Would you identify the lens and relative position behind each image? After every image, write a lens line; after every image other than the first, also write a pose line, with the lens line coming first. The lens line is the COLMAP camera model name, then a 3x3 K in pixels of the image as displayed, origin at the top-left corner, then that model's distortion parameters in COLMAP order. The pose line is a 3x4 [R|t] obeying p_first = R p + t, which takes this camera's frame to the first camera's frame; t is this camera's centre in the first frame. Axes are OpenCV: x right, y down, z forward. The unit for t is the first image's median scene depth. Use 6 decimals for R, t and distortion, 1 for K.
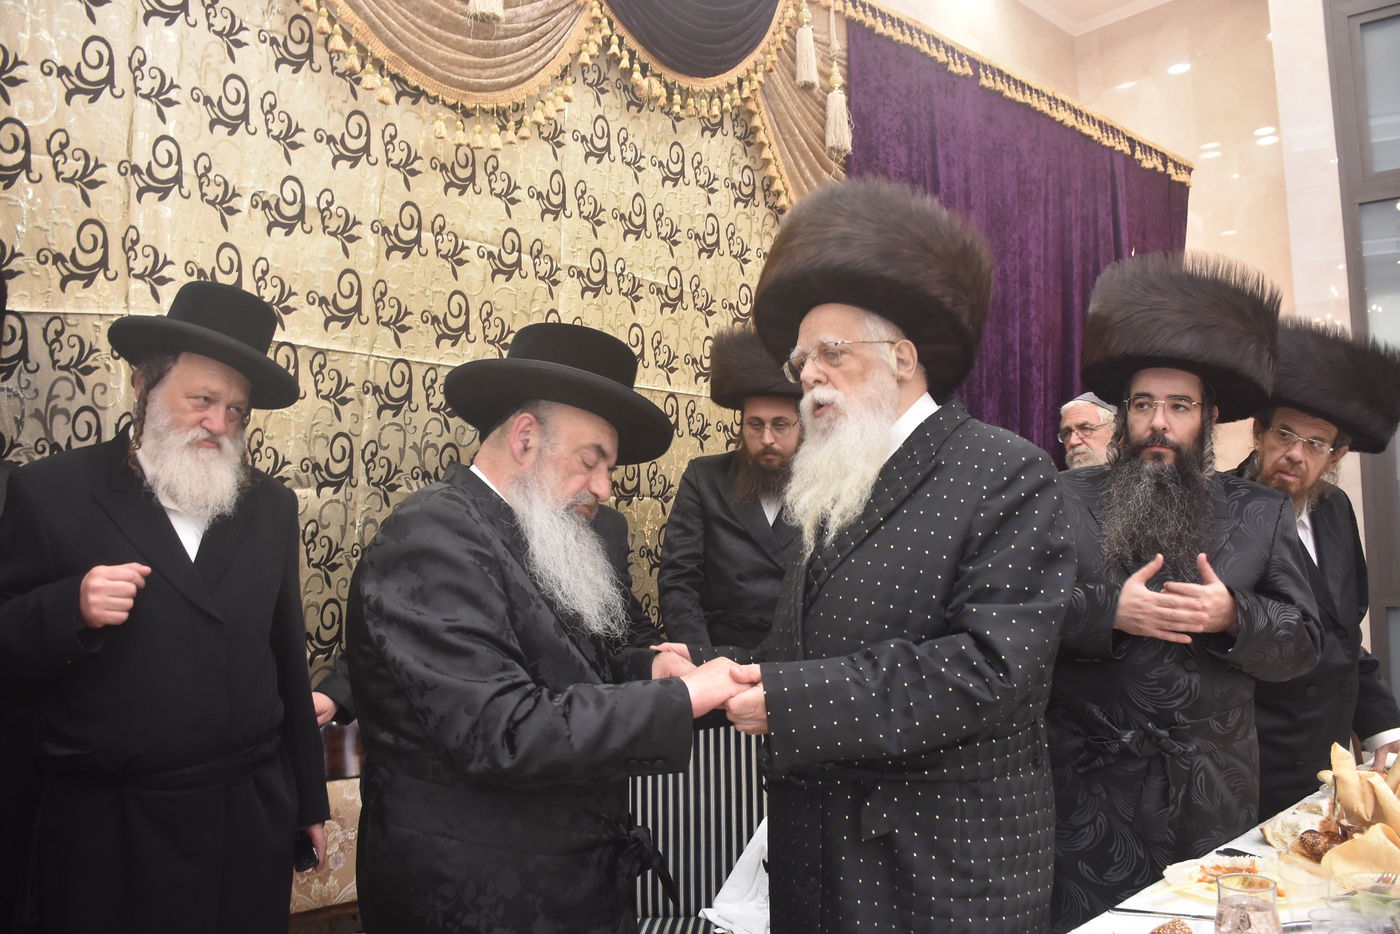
lens RADIAL K [[1104.5, 0, 701.6], [0, 1104.5, 436.2], [0, 0, 1]] dist [-0.077011, 0.073498]
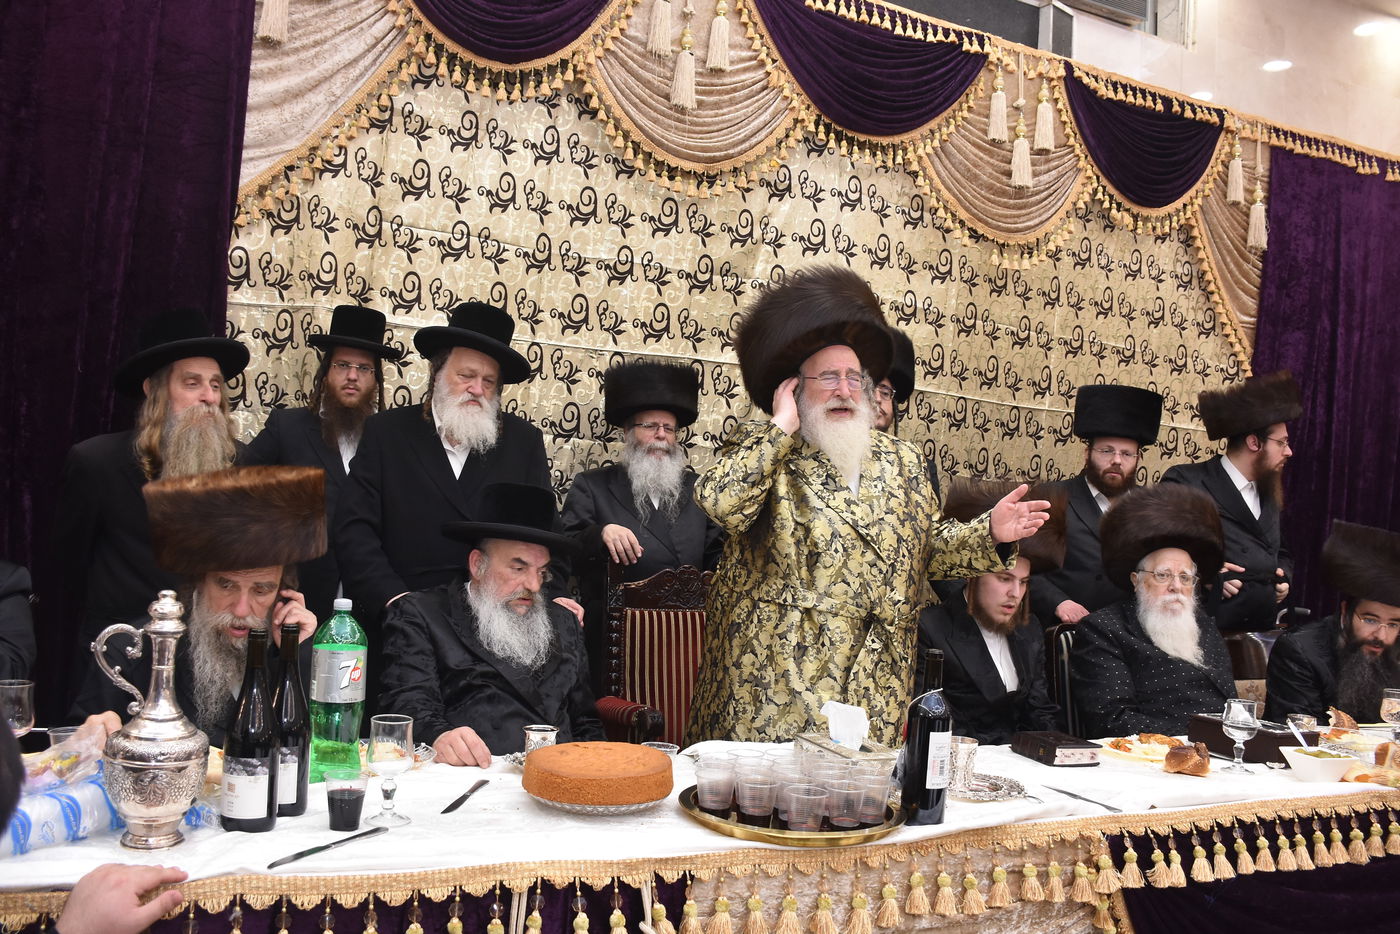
lens RADIAL K [[1104.5, 0, 715.8], [0, 1104.5, 449.9], [0, 0, 1]] dist [-0.077011, 0.073498]
pose [[0.942655, 0.068140, -0.326738, -0.059609], [-0.055711, 0.997328, 0.047259, -0.040097], [0.329085, -0.026346, 0.943933, -0.596840]]
